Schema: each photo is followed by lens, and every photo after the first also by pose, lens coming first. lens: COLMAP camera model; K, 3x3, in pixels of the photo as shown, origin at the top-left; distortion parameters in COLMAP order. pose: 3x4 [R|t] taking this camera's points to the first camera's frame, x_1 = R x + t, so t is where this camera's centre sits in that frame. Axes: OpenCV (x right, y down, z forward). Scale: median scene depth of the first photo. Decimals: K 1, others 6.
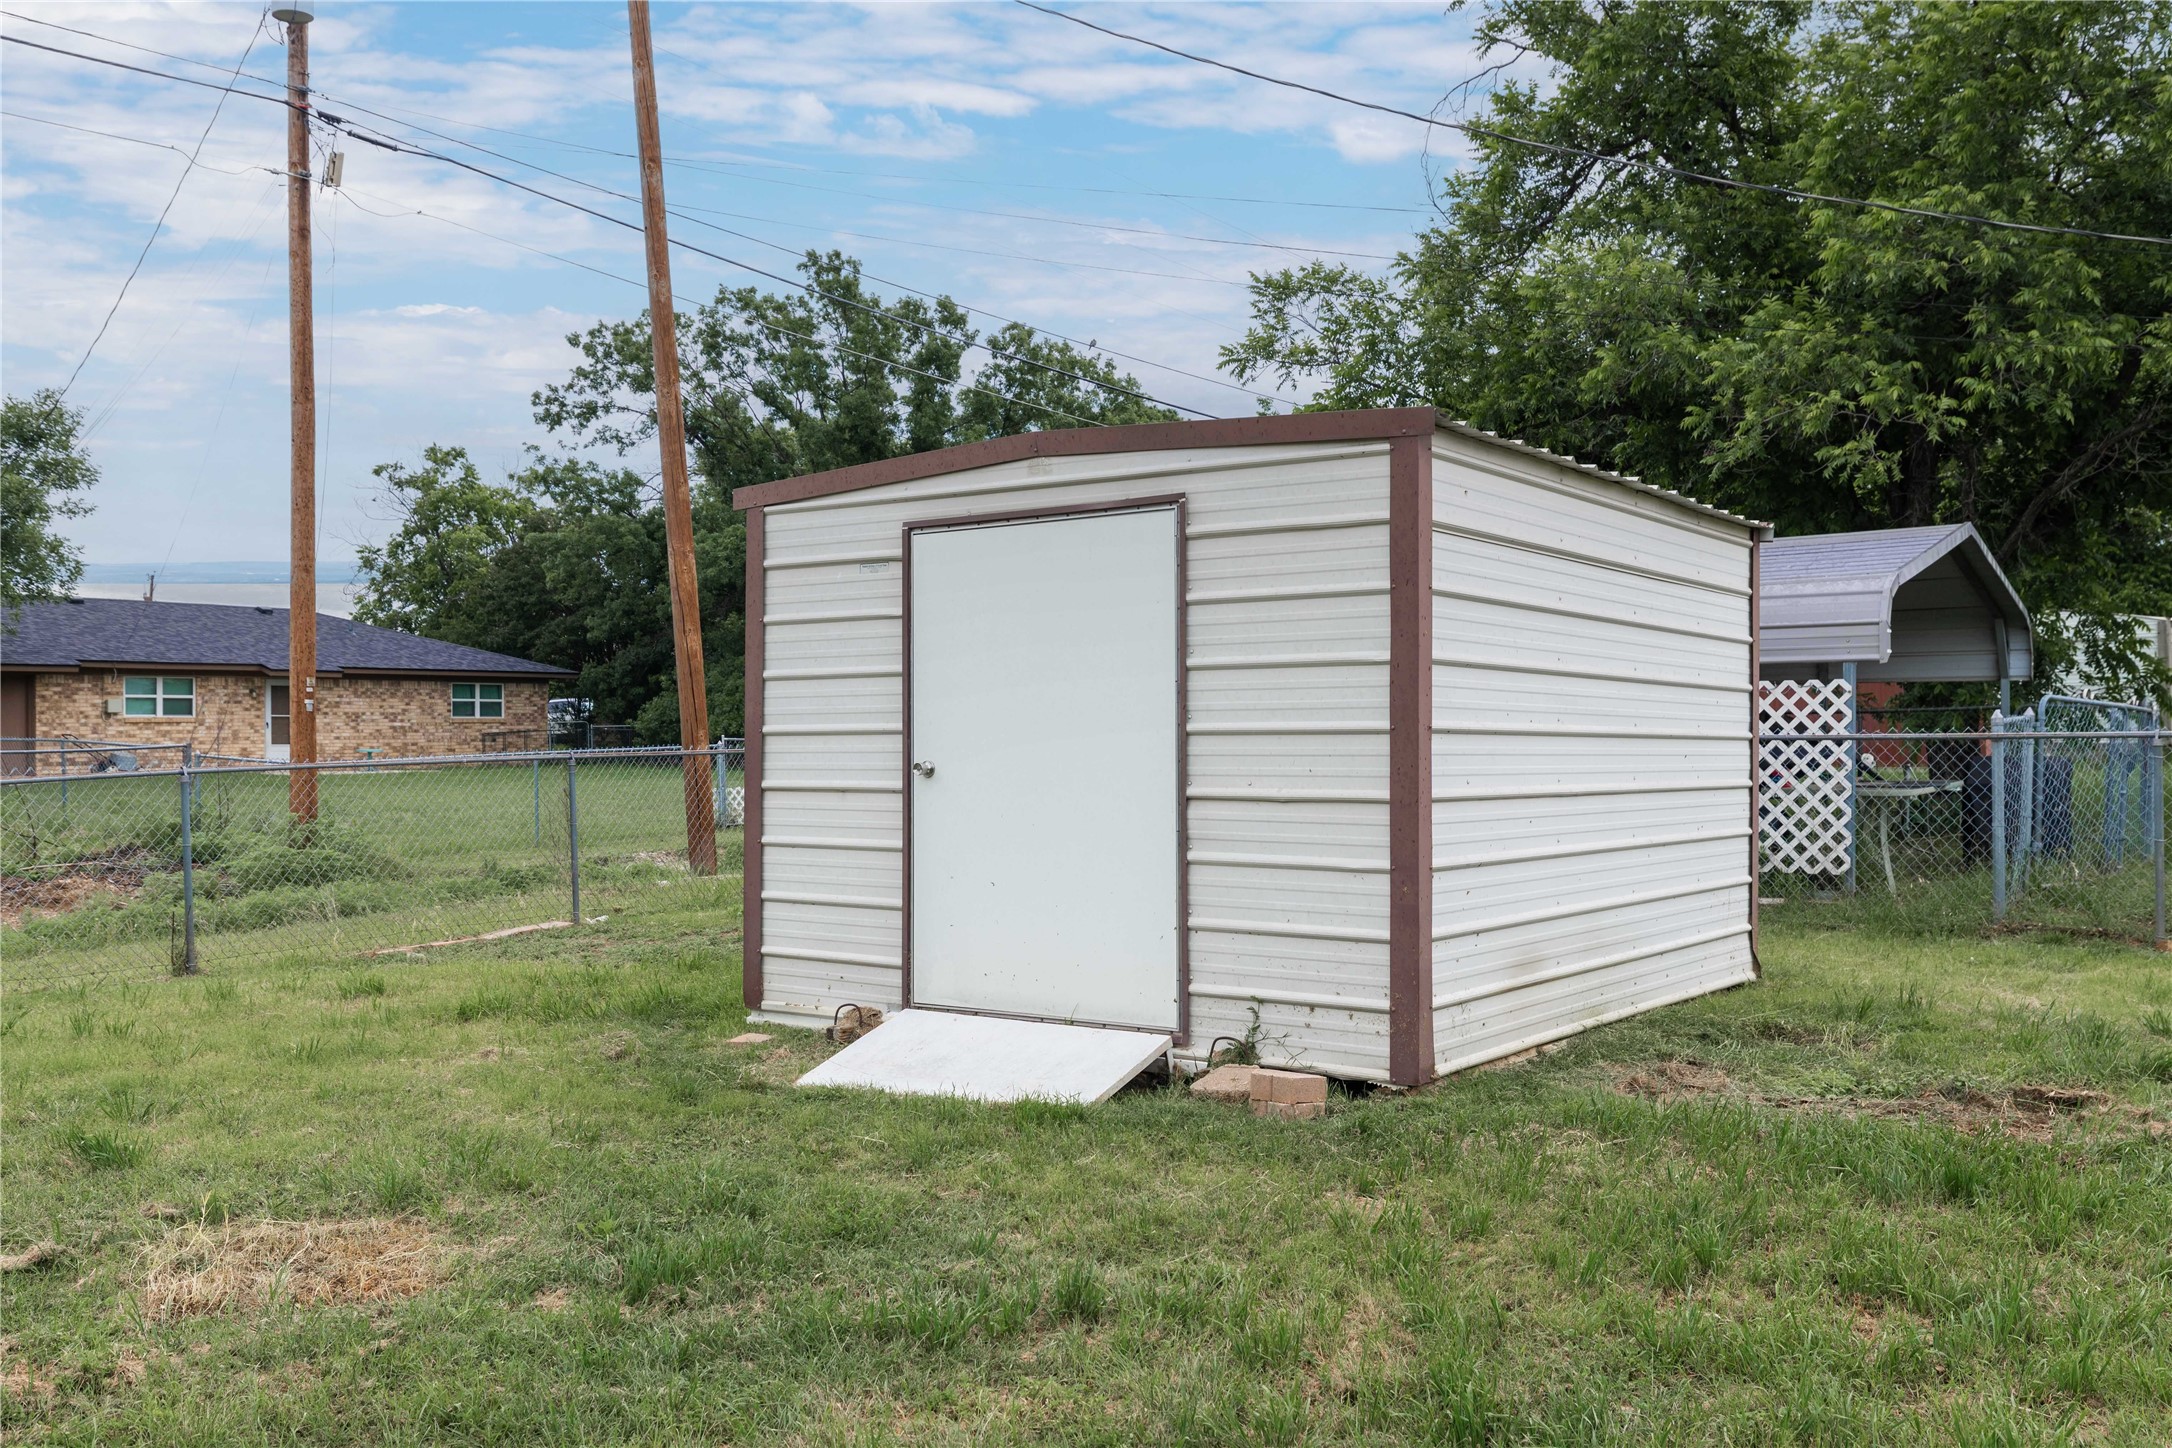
lens RADIAL K [[1864.6, 0, 1086.0], [0, 1864.6, 724.0], [0, 0, 1]] dist [-0.003352, -0.000241]
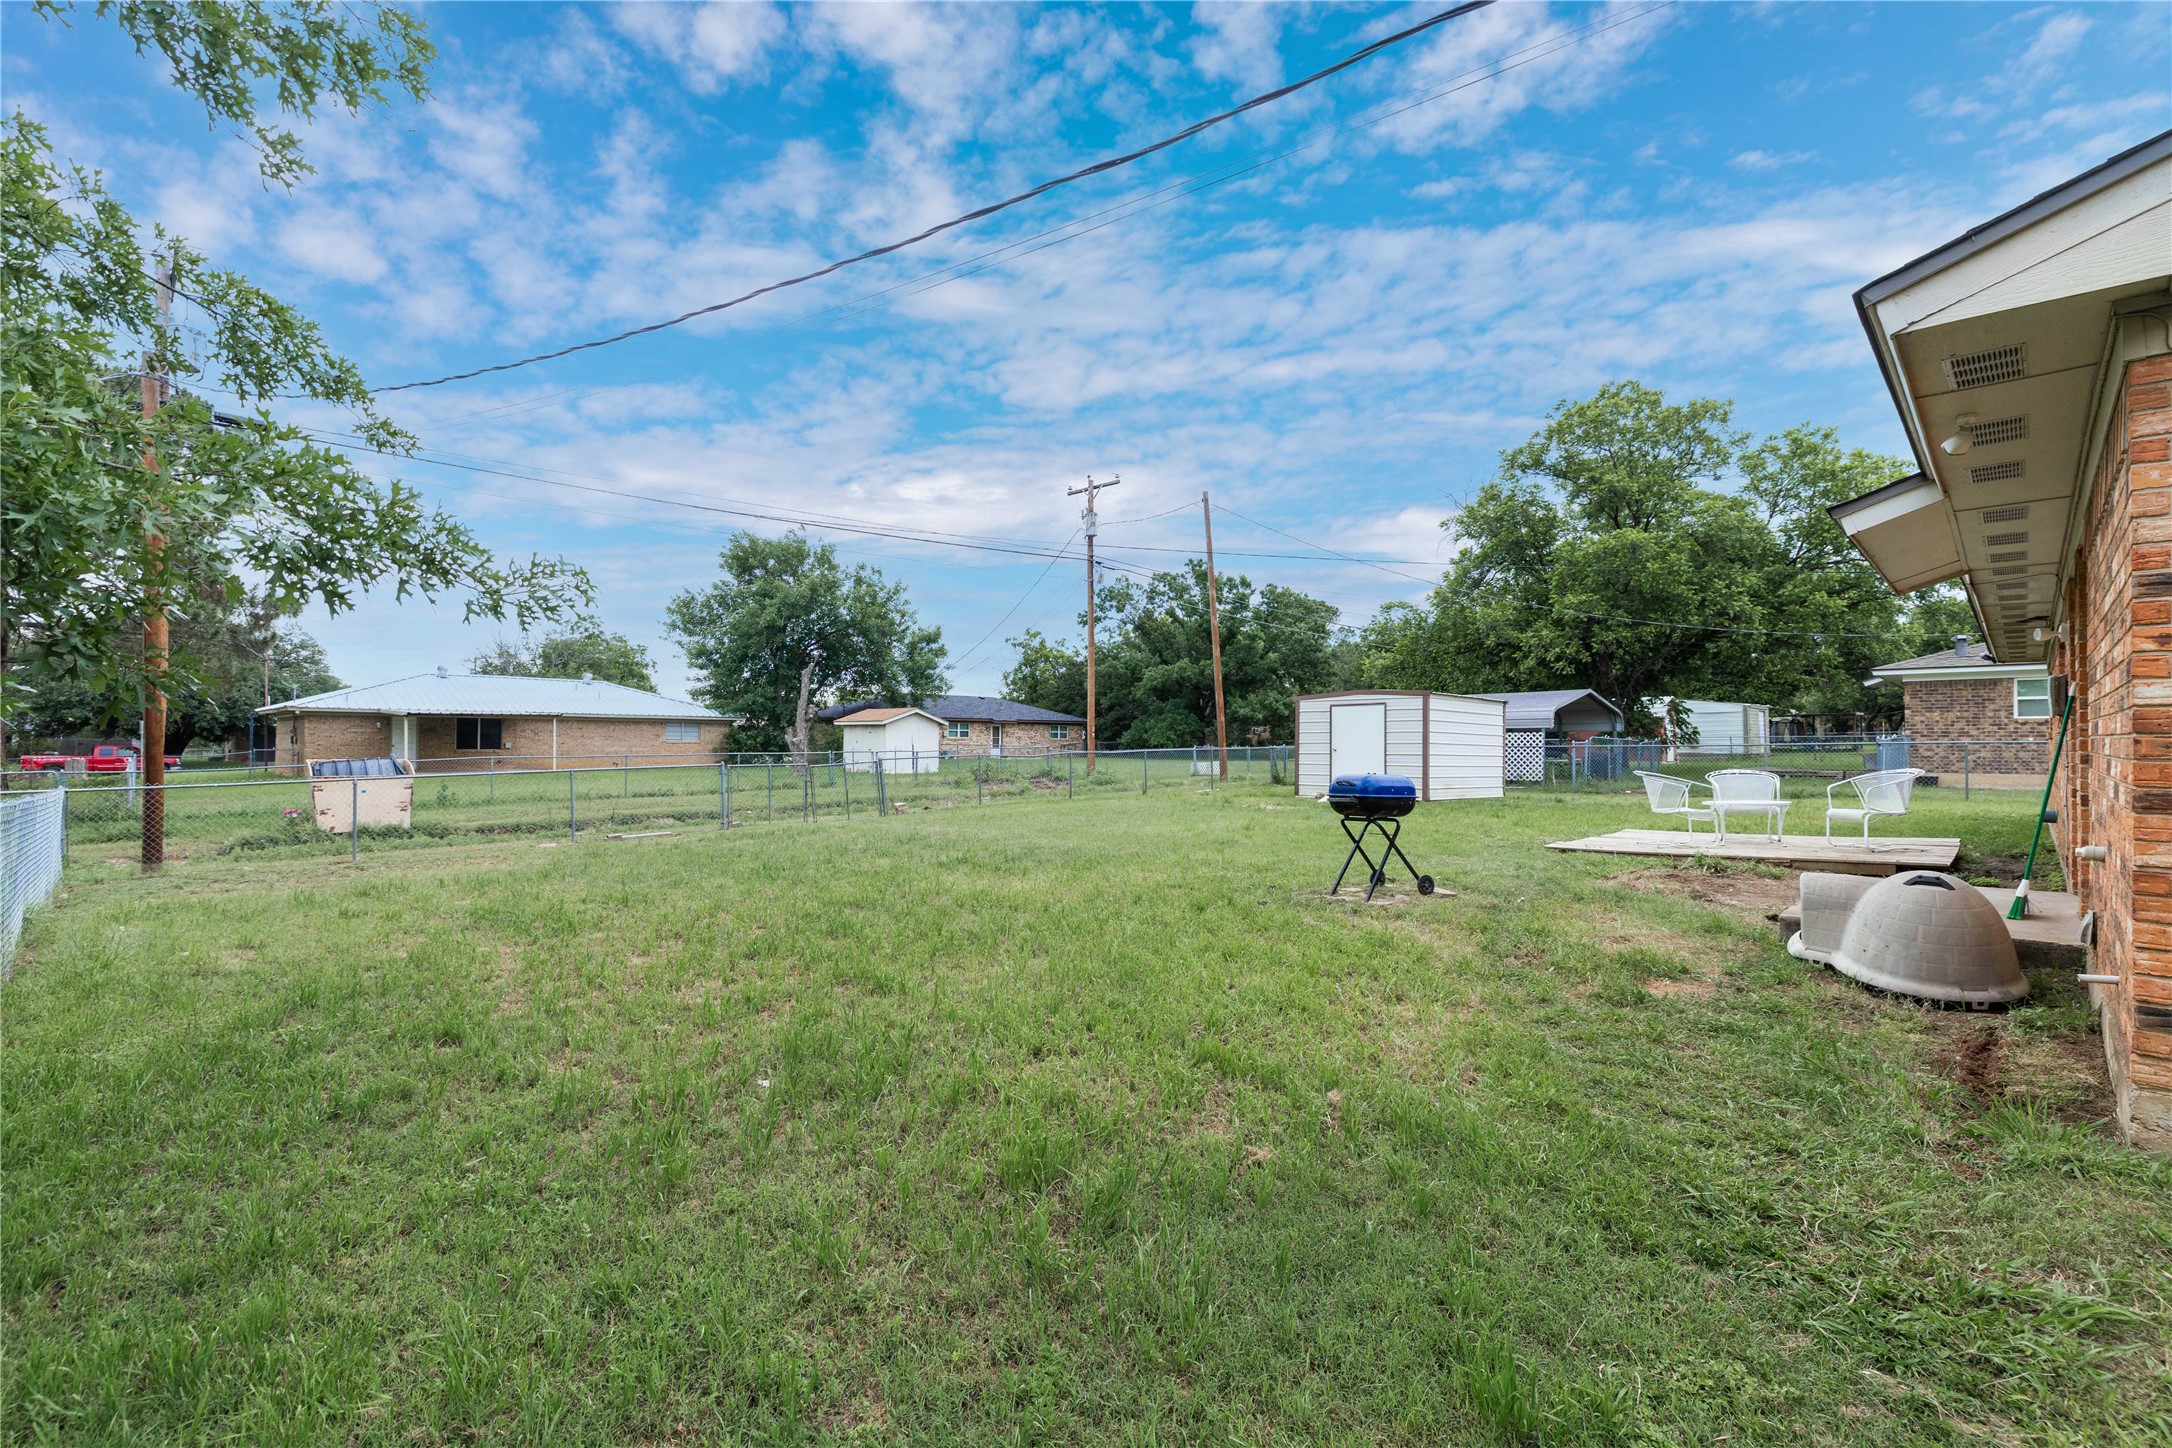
lens RADIAL K [[951.8, 0, 1075.8], [0, 951.8, 730.4], [0, 0, 1]] dist [0.002520, -0.000439]
pose [[0.981526, 0.004538, -0.191274, -0.052810], [-0.007025, 0.999899, -0.012326, 0.001263], [0.191199, 0.013442, 0.981459, -0.340229]]
